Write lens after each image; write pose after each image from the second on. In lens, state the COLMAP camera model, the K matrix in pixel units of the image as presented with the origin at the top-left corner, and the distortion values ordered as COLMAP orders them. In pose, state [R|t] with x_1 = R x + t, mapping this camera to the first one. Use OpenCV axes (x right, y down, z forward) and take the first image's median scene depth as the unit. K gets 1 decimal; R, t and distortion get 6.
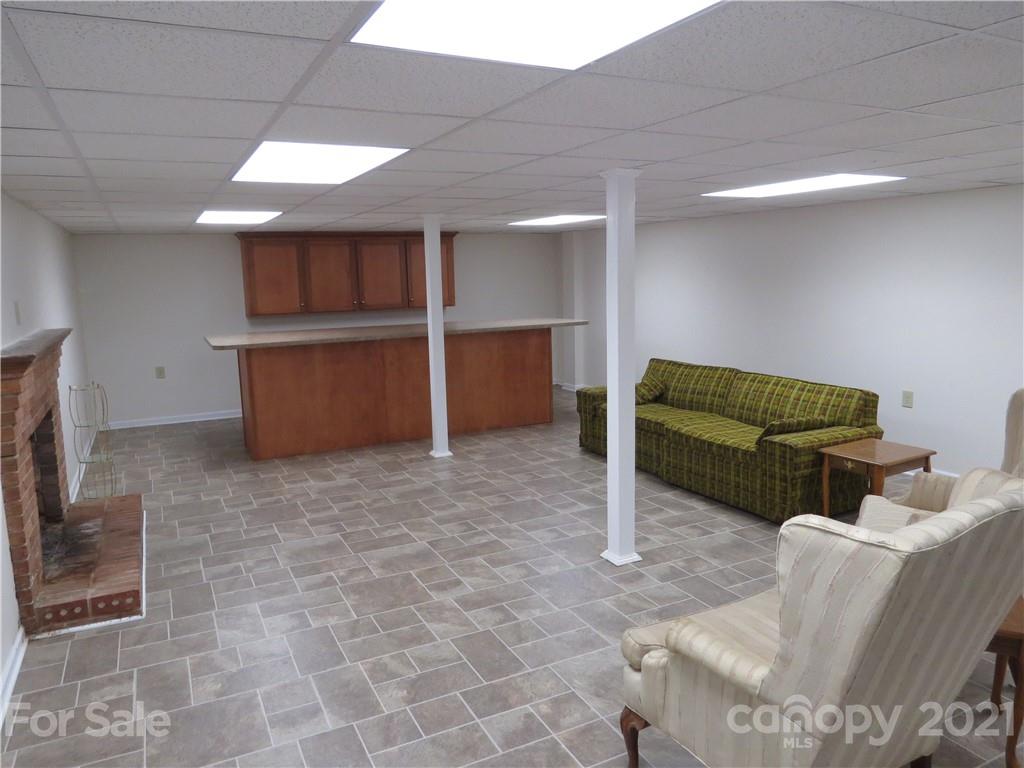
lens RADIAL K [[730.1, 0, 510.5], [0, 730.1, 384.5], [0, 0, 1]] dist [-0.022317, 0.004941]
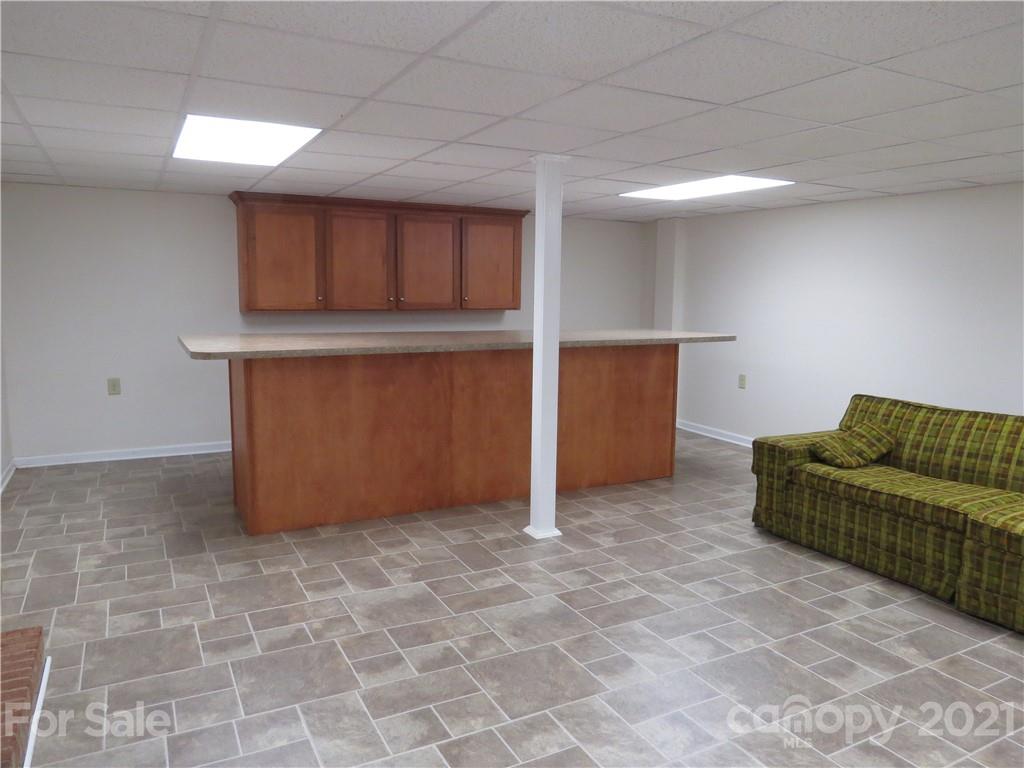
lens RADIAL K [[730.1, 0, 512.5], [0, 730.1, 382.0], [0, 0, 1]] dist [-0.022317, 0.004941]
pose [[0.998965, 0.034572, 0.029565, -0.164596], [-0.033836, 0.999114, -0.025047, -0.022875], [-0.030405, 0.024021, 0.999249, 0.400648]]
